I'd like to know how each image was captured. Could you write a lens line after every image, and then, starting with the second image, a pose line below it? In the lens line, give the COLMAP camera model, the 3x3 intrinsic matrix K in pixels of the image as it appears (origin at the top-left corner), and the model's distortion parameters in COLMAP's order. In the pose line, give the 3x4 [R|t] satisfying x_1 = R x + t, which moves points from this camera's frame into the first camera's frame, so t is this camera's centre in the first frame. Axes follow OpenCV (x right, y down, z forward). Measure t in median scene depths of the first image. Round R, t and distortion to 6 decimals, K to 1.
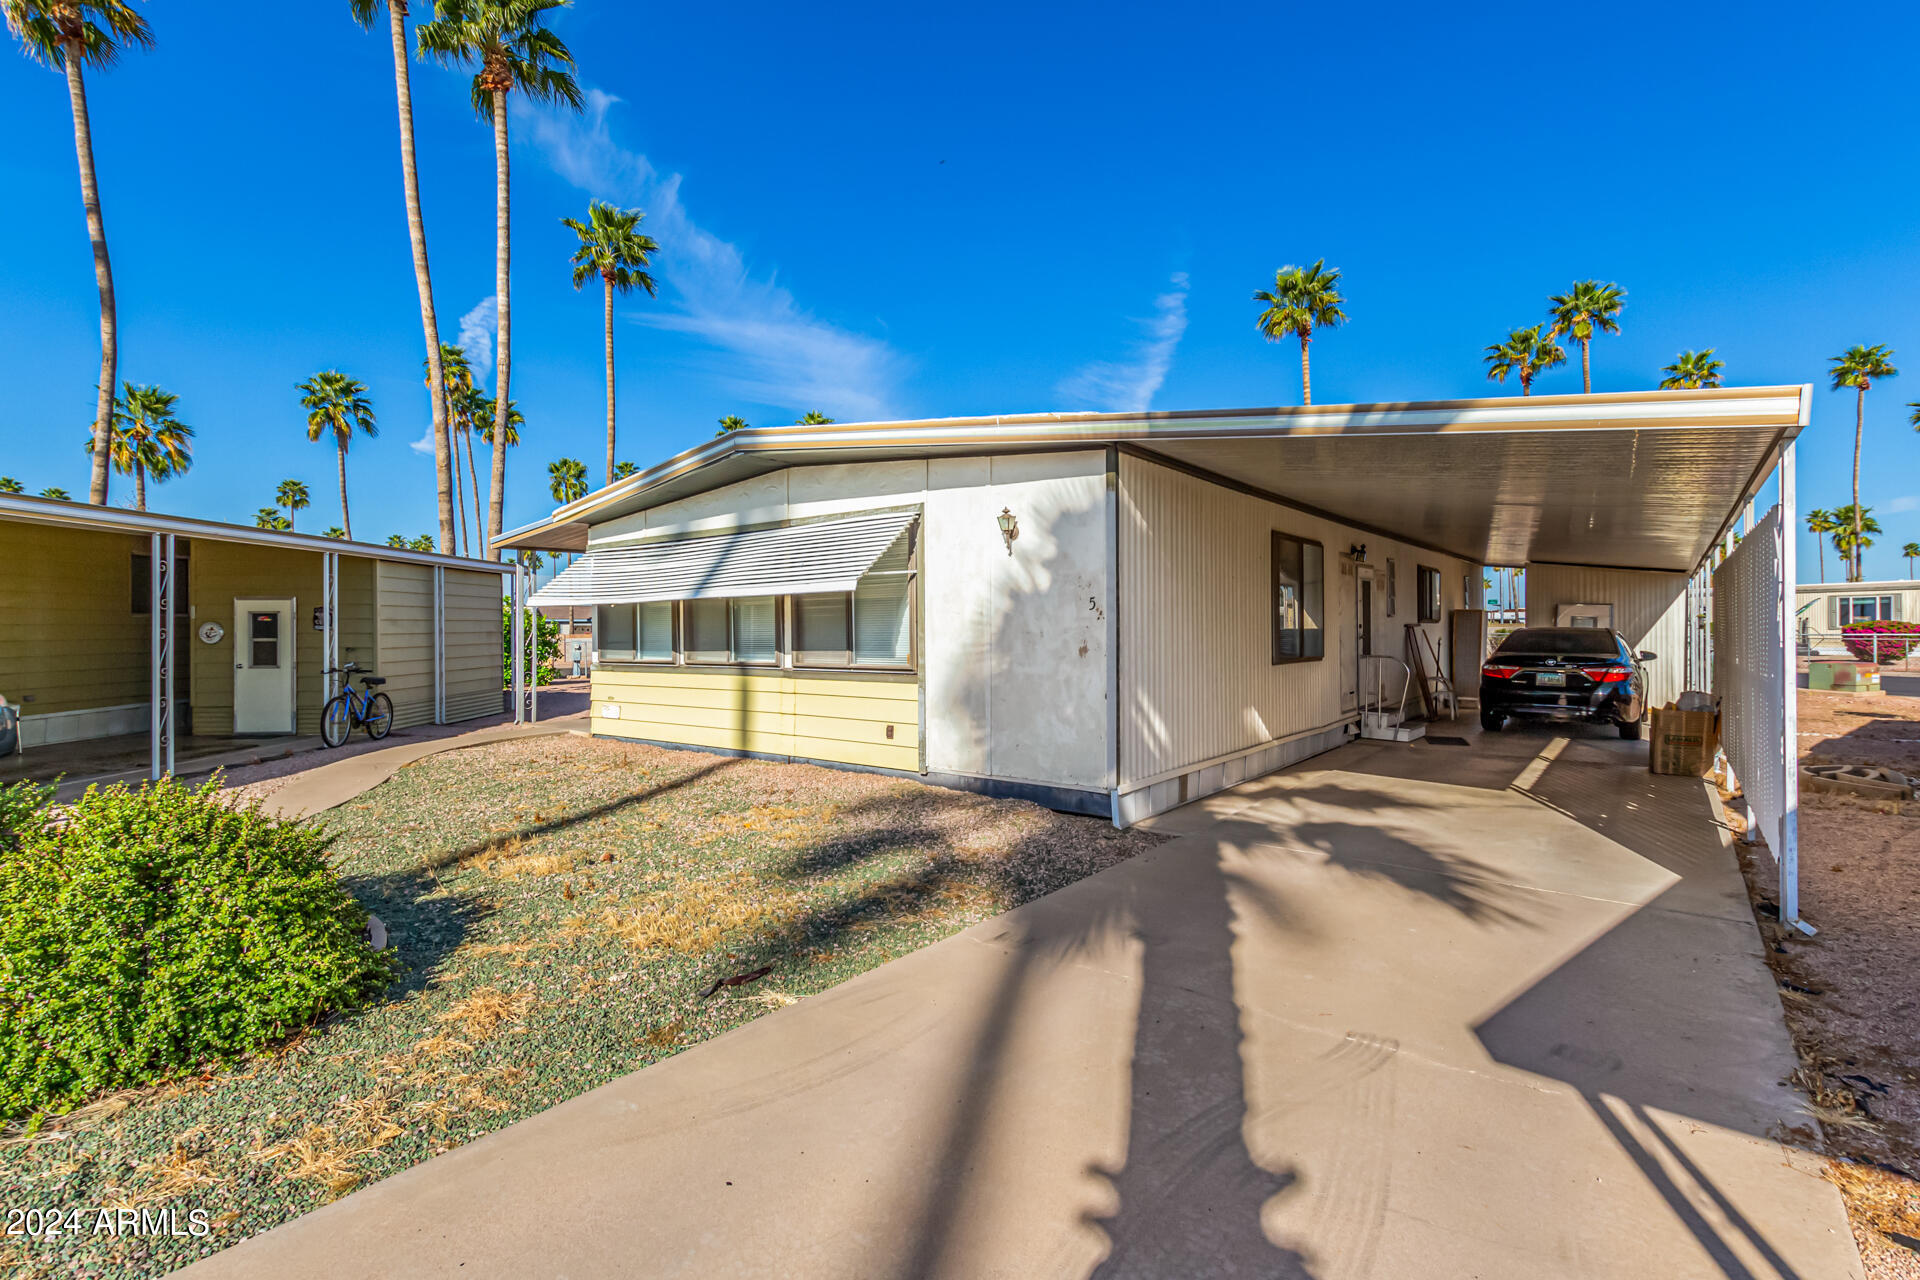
lens RADIAL K [[883.5, 0, 958.6], [0, 883.5, 639.4], [0, 0, 1]] dist [-0.005472, -0.000782]
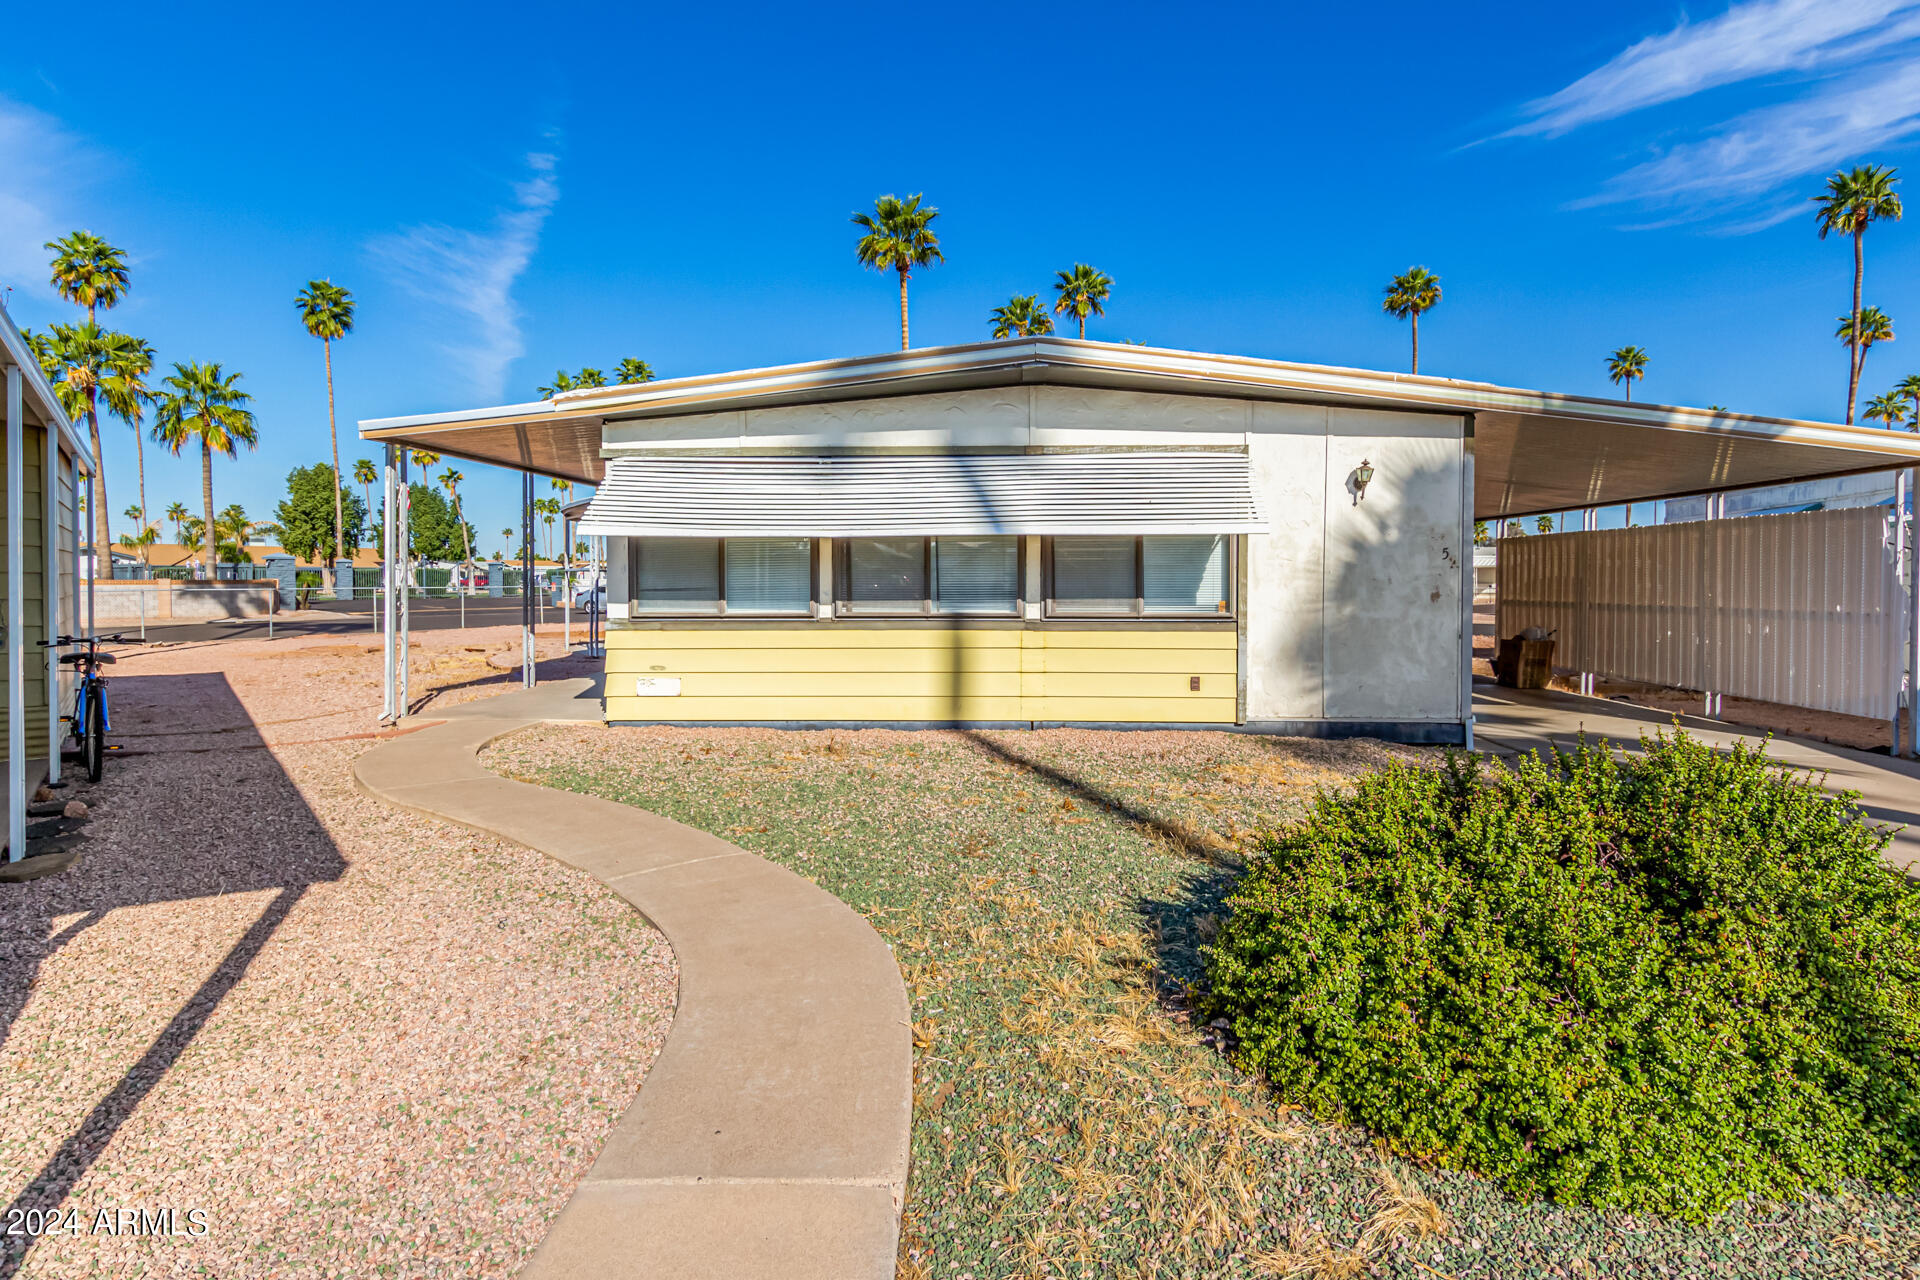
lens RADIAL K [[1076.4, 0, 952.4], [0, 1076.4, 635.3], [0, 0, 1]] dist [0.003527, 0.001706]
pose [[0.815377, -0.018582, 0.578632, -0.978508], [-0.001635, 0.999407, 0.034398, 0.013880], [-0.578928, -0.028994, 0.814863, 0.215871]]
